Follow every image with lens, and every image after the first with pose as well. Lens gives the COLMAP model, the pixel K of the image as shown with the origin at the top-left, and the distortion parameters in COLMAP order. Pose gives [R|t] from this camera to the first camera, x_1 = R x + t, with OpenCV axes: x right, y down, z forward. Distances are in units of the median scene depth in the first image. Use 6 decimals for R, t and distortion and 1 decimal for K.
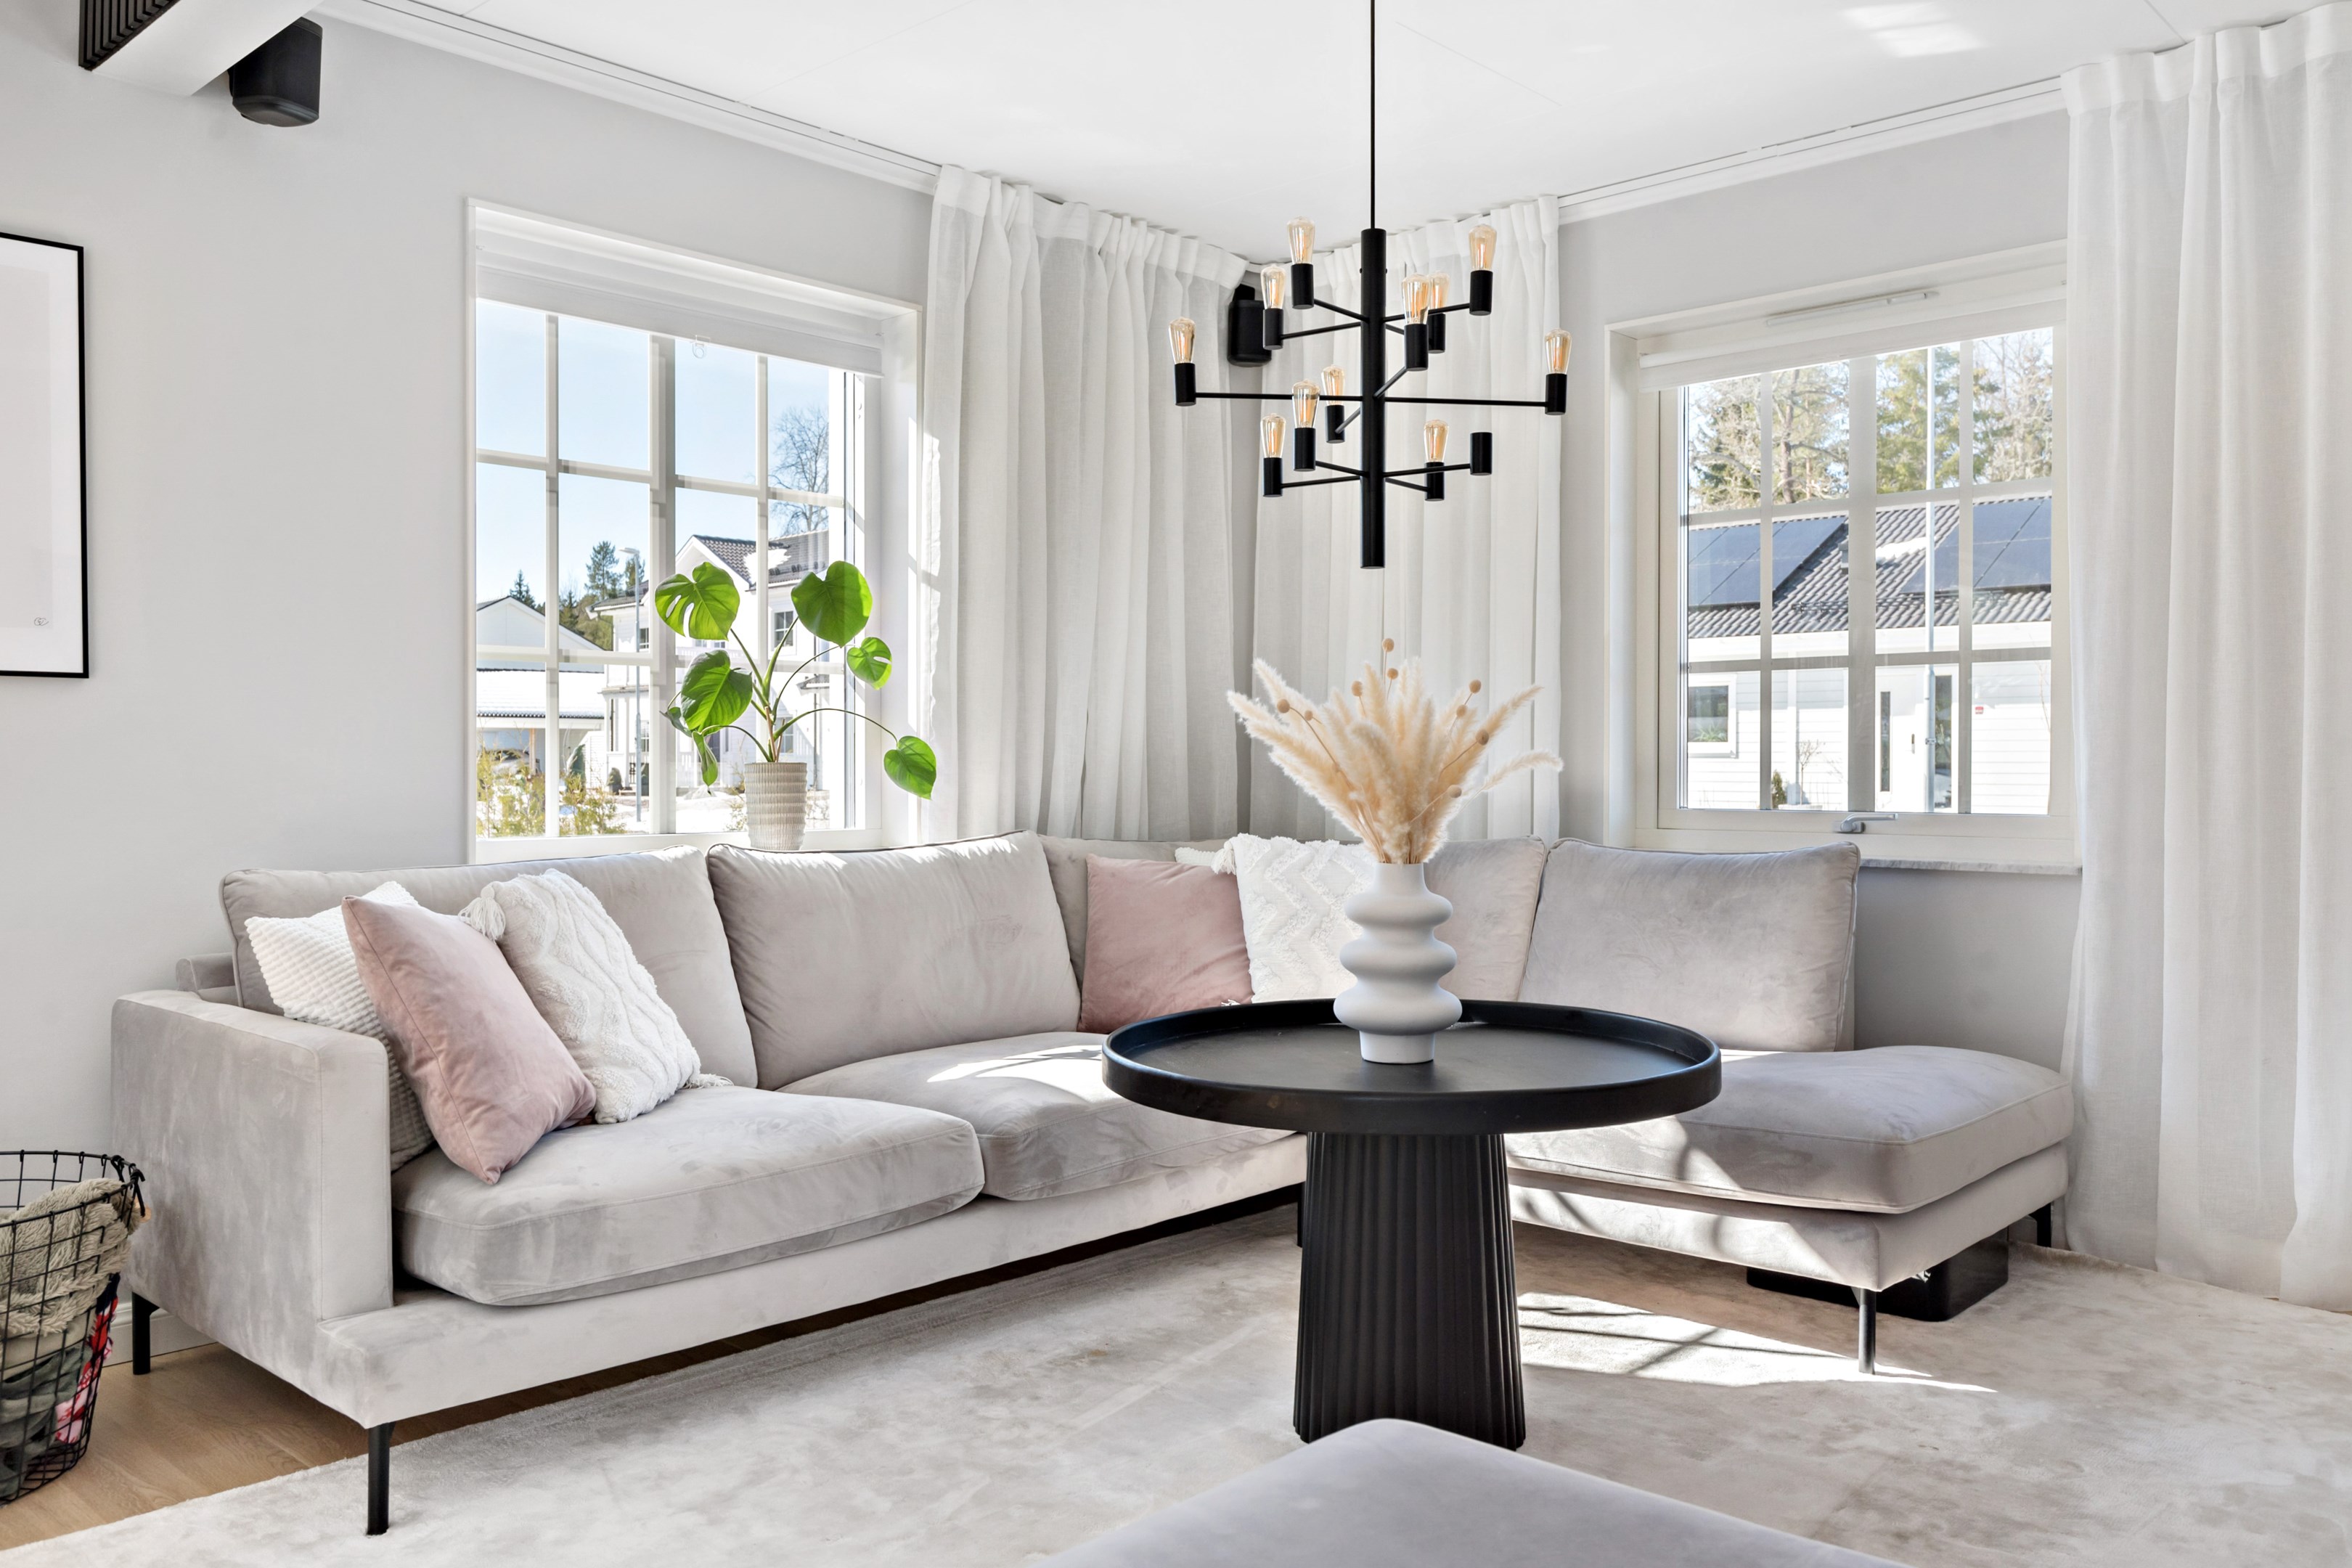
lens RADIAL K [[1808.9, 0, 1176.0], [0, 1808.9, 784.0], [0, 0, 1]] dist [-0.005353, -0.000400]
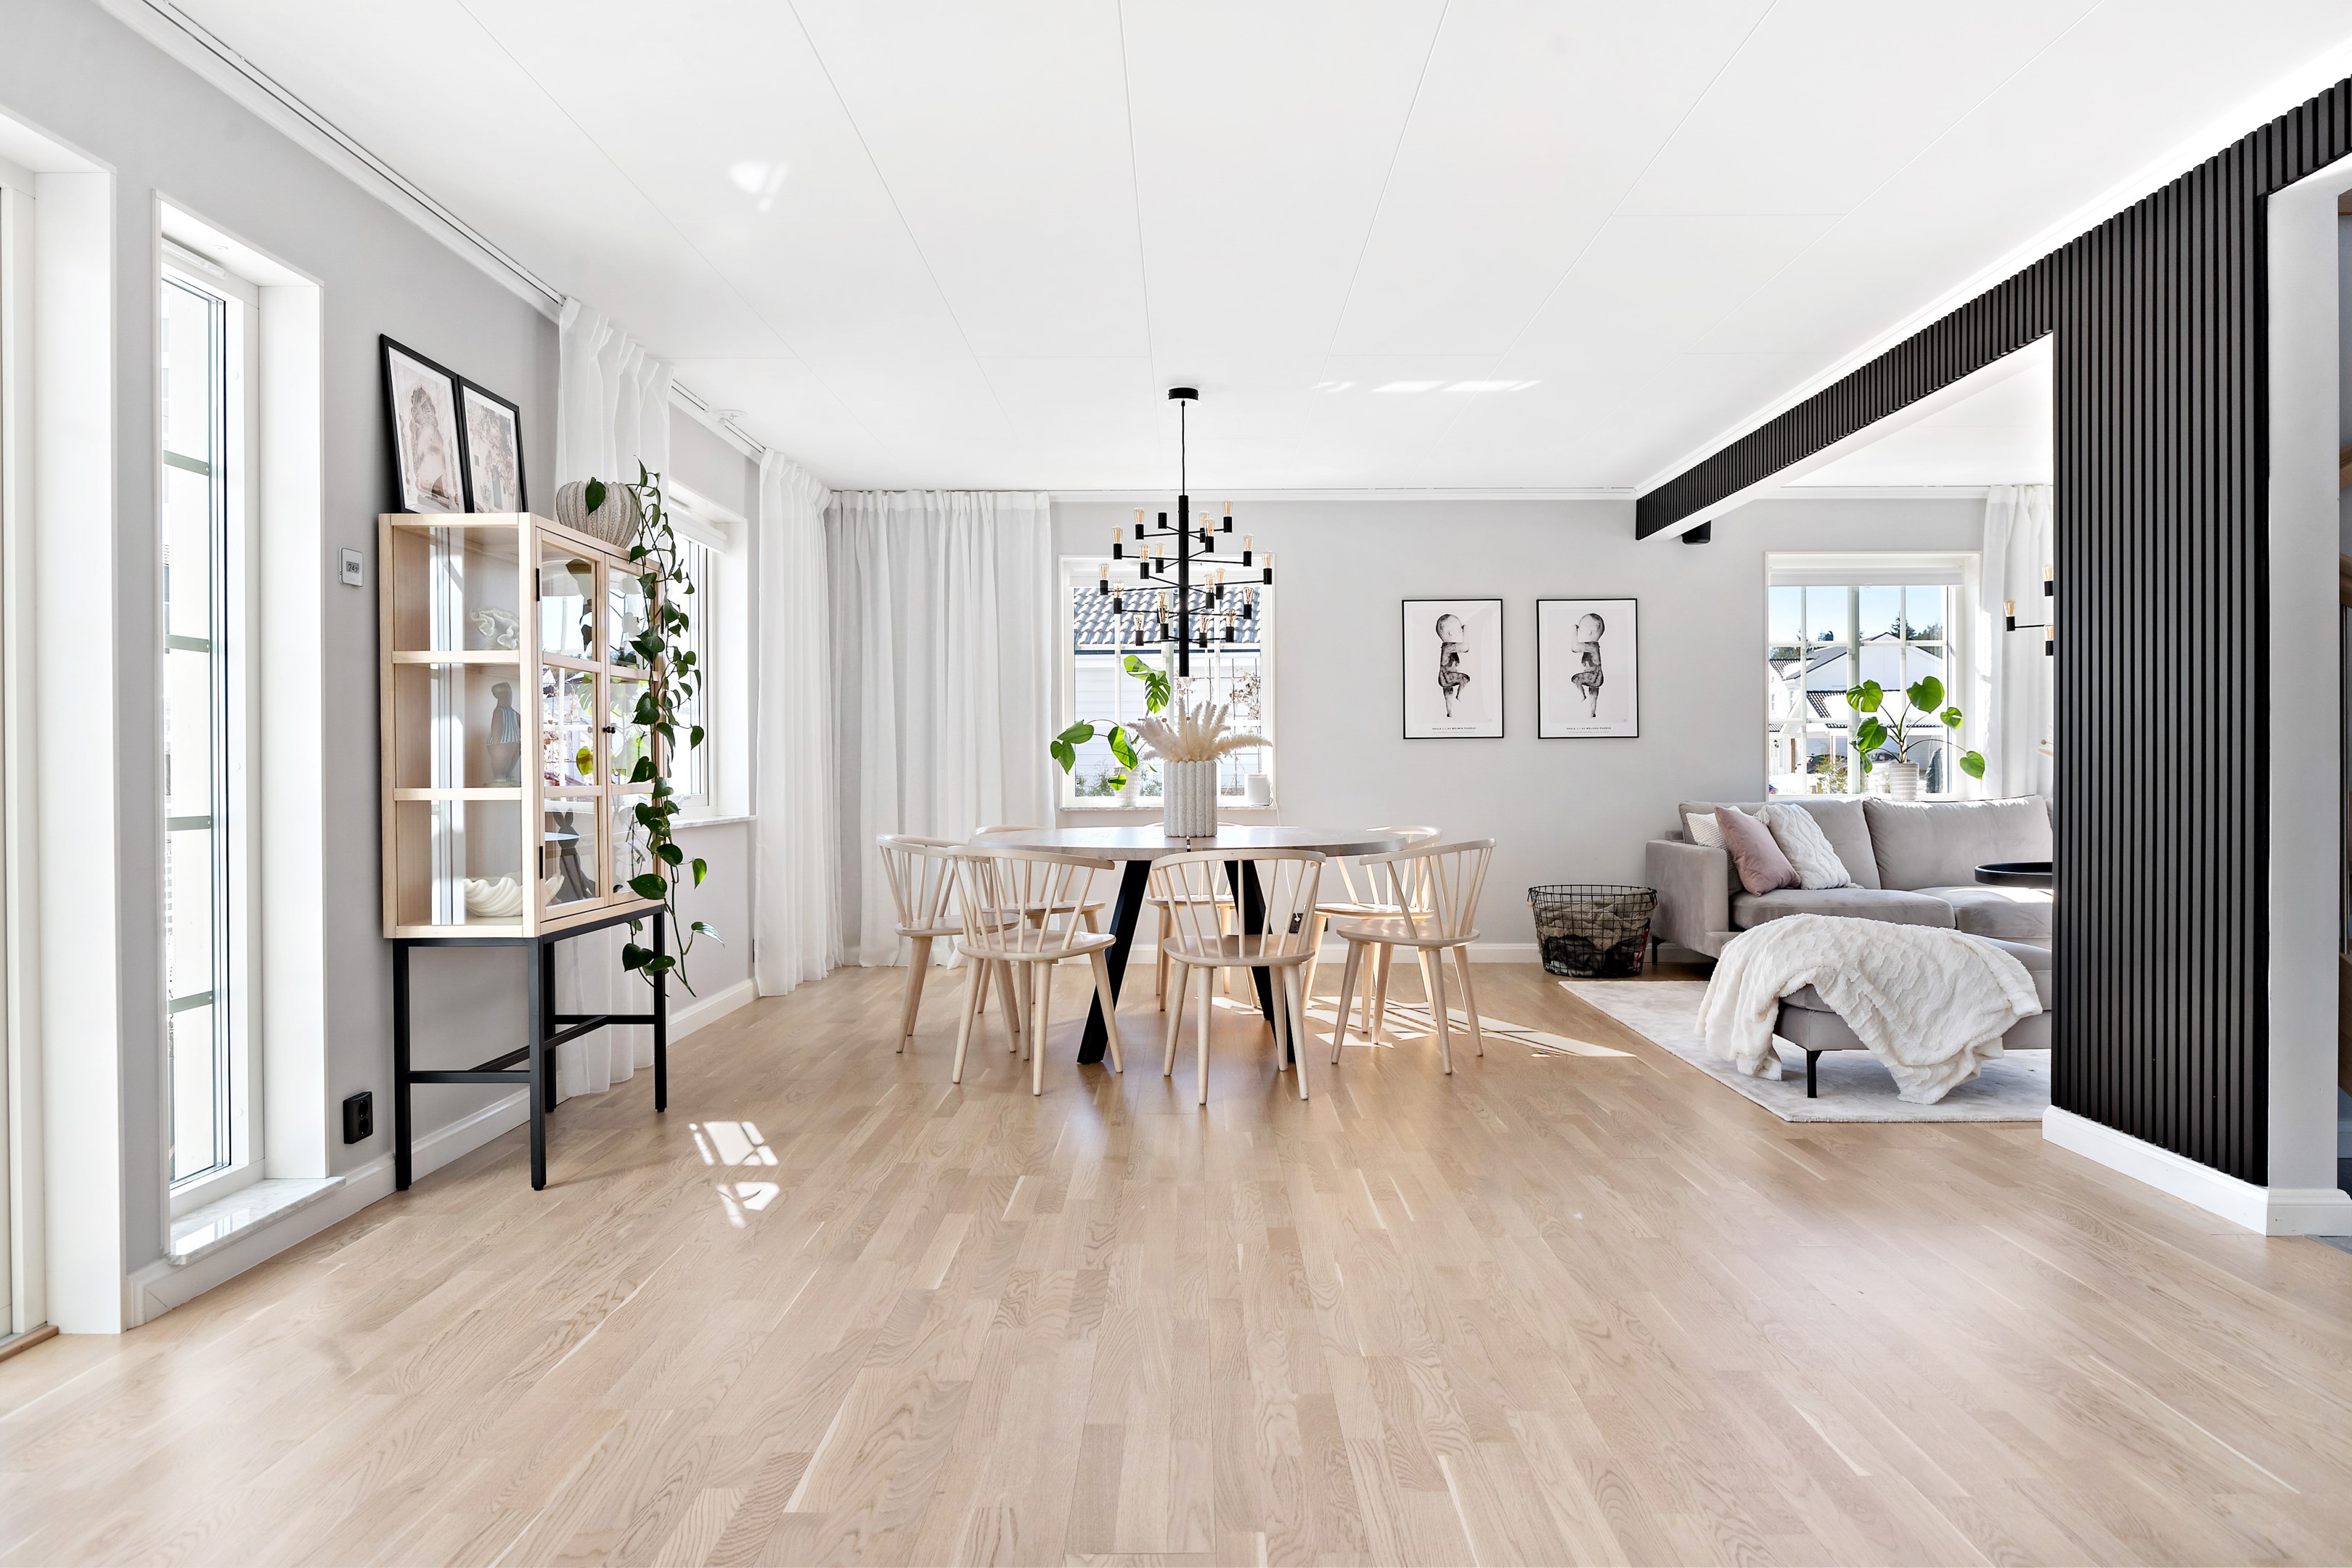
lens RADIAL K [[1440.0, 0, 1176.0], [0, 1440.0, 784.0], [0, 0, 1]] dist [-0.003425, -0.000684]
pose [[0.683222, 0.000764, -0.730211, 0.629268], [0.000653, 0.999998, 0.001657, 0.014136], [0.730211, -0.001609, 0.683220, -1.209987]]
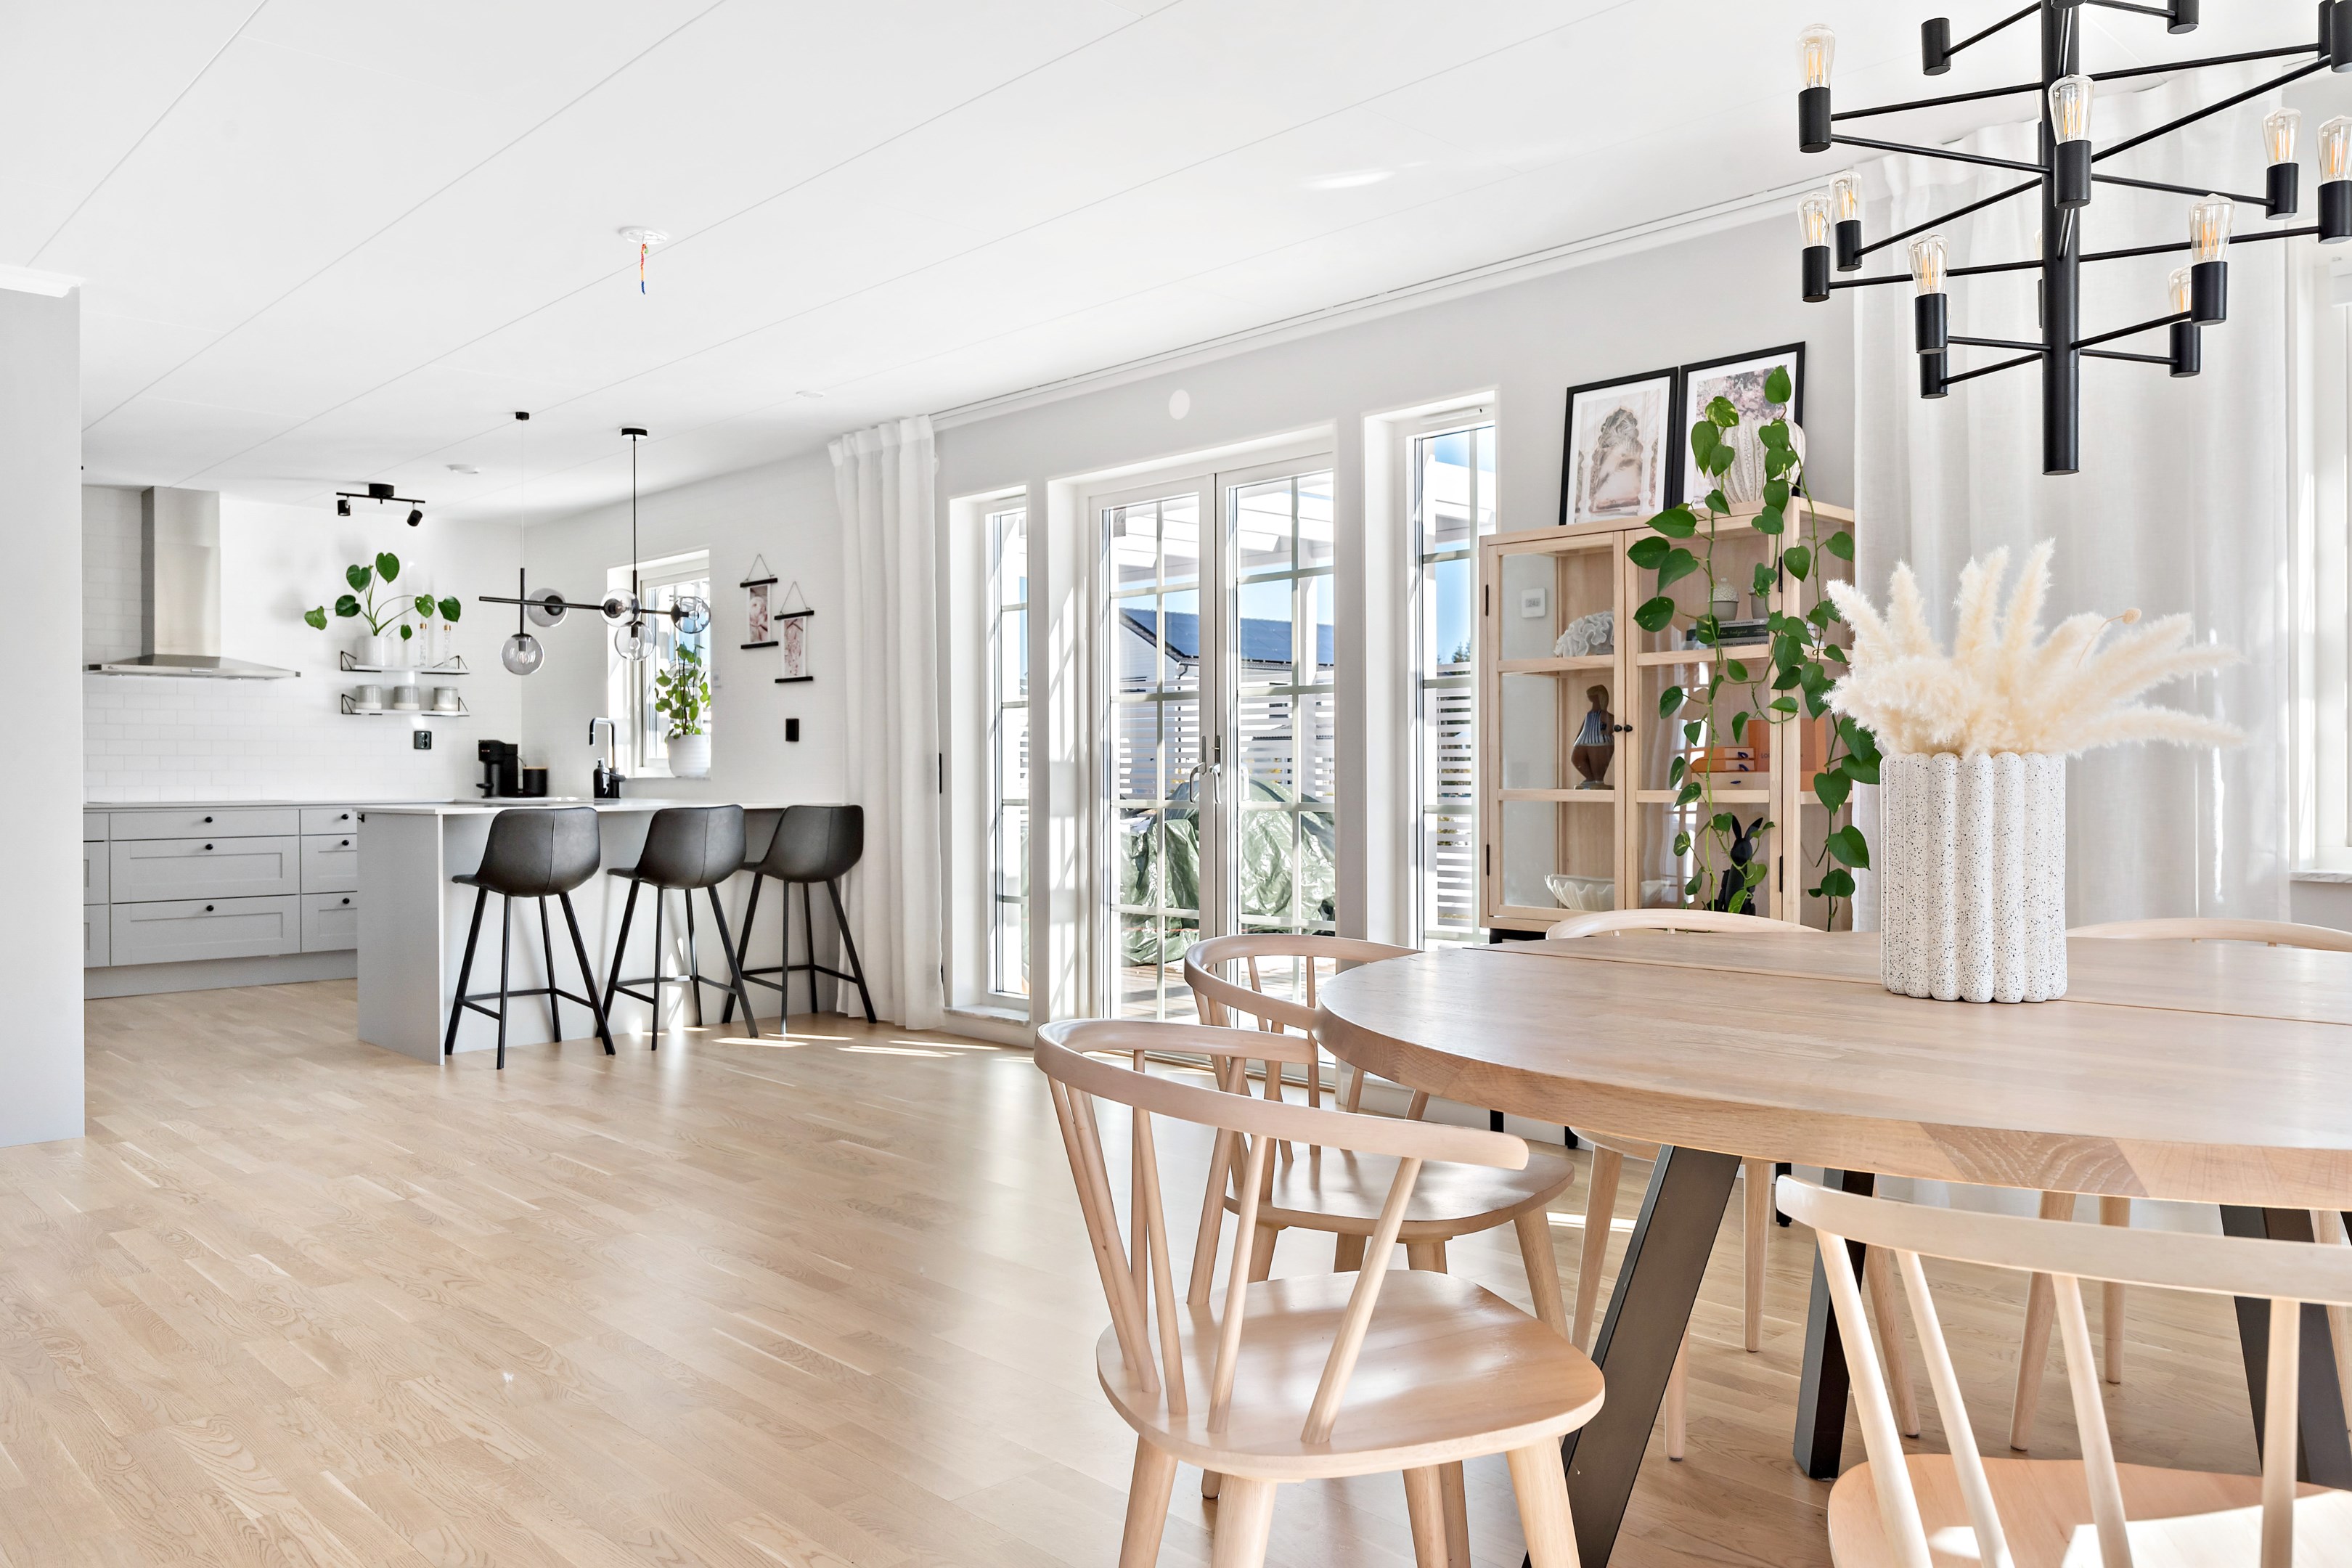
lens RADIAL K [[1684.7, 0, 1176.0], [0, 1684.7, 784.0], [0, 0, 1]] dist [-0.019683, 0.001143]
pose [[-0.998591, -0.001309, 0.053042, -0.412664], [-0.000596, 0.999909, 0.013444, -0.005213], [-0.053055, 0.013393, -0.998502, 0.736546]]
